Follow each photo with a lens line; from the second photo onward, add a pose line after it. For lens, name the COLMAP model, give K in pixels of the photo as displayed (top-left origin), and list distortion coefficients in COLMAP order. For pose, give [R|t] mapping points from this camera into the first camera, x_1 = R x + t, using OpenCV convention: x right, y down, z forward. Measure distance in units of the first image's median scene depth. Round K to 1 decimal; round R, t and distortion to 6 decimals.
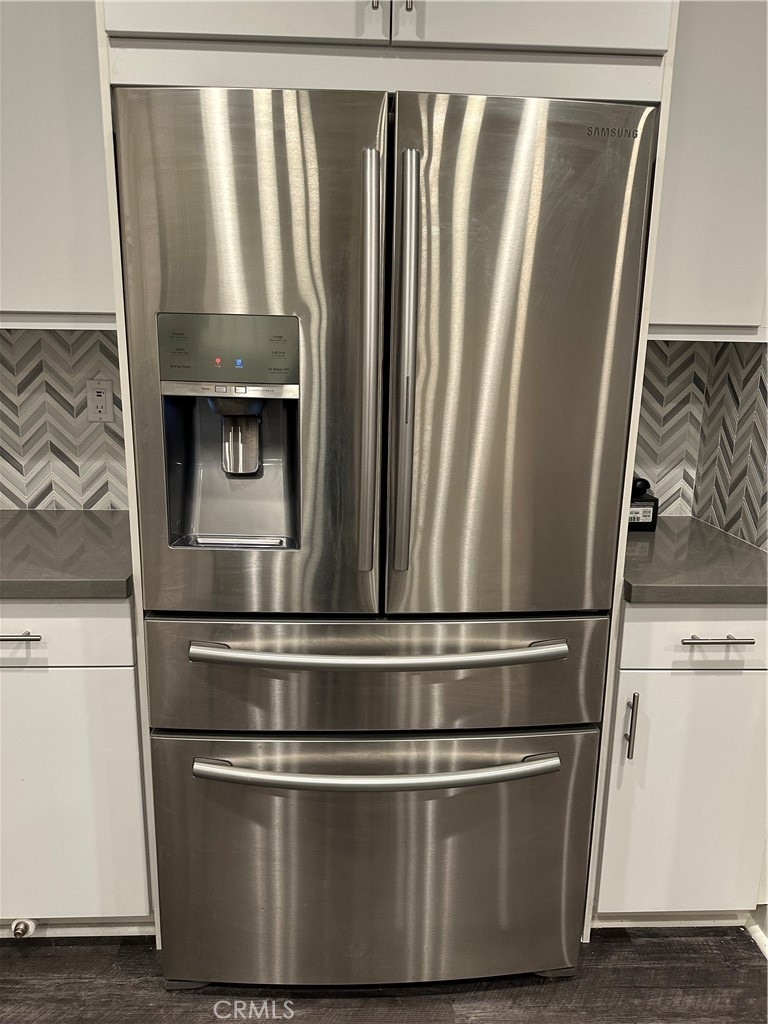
lens RADIAL K [[717.6, 0, 384.0], [0, 717.6, 512.0], [0, 0, 1]] dist [0.076940, -0.108624]
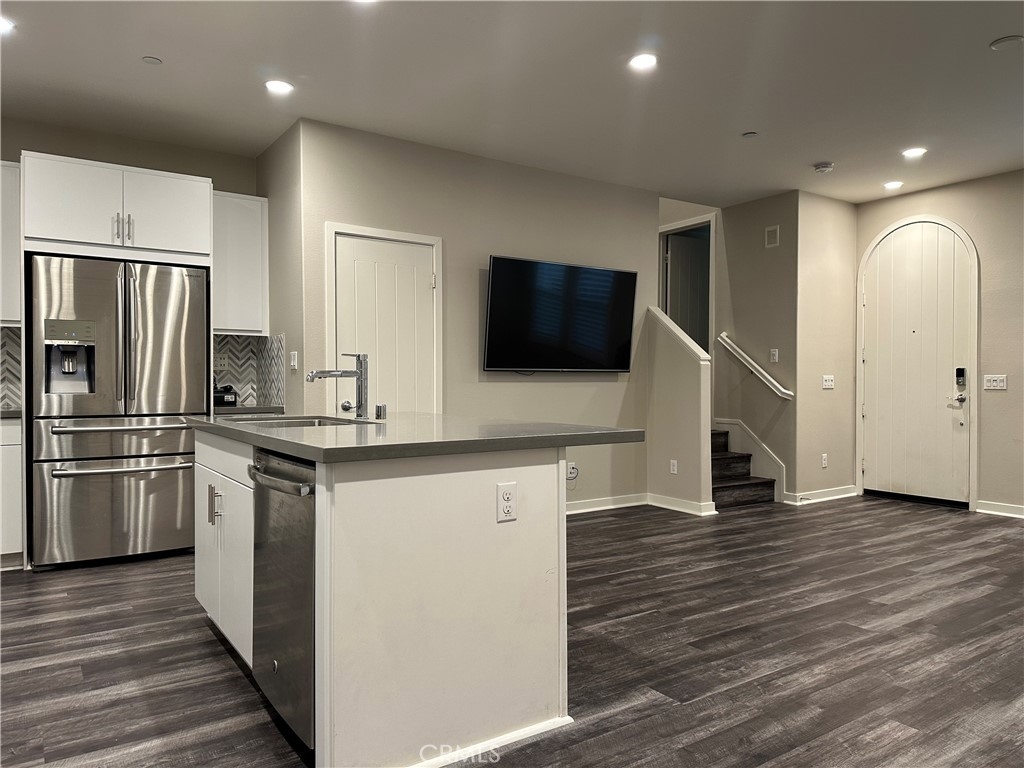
lens RADIAL K [[717.6, 0, 512.0], [0, 717.6, 384.0], [0, 0, 1]] dist [0.076940, -0.108624]
pose [[0.852417, -0.020731, 0.522452, -0.216414], [0.130204, 0.976153, -0.173702, 0.767868], [-0.506392, 0.216092, 0.834789, -2.469922]]
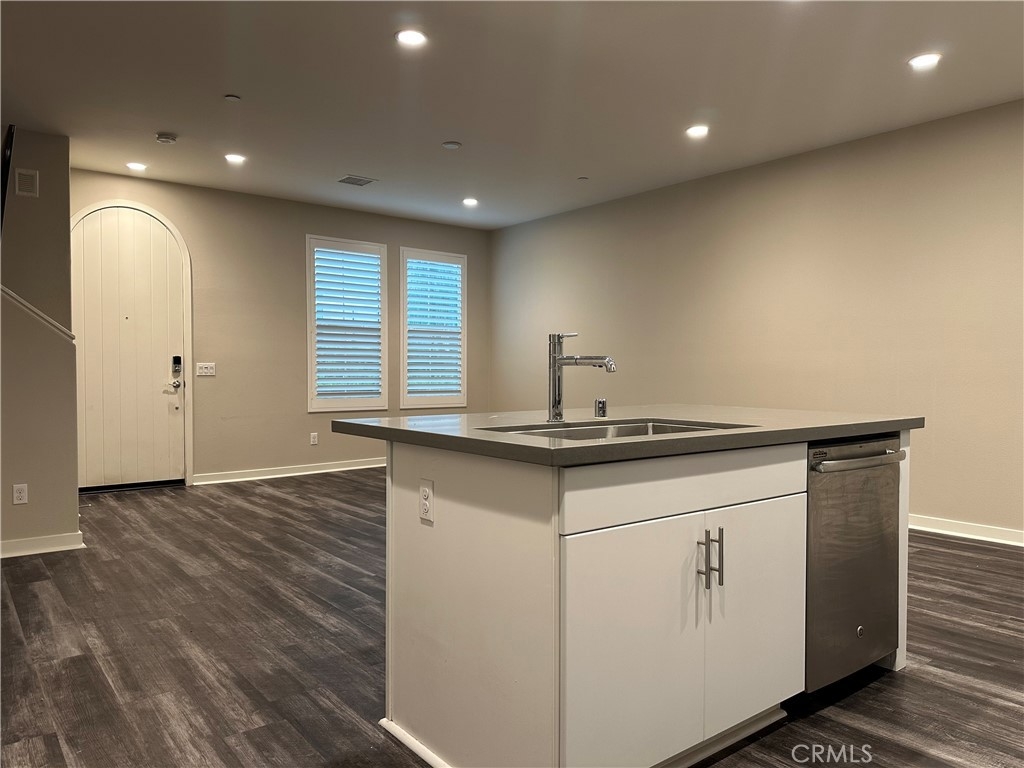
lens RADIAL K [[719.1, 0, 512.0], [0, 719.1, 384.0], [0, 0, 1]] dist [0.062603, -0.067939]
pose [[-0.581753, -0.037657, 0.812493, -0.751689], [0.167189, 0.972060, 0.164761, 0.023771], [-0.795997, 0.231691, -0.559203, 0.755012]]
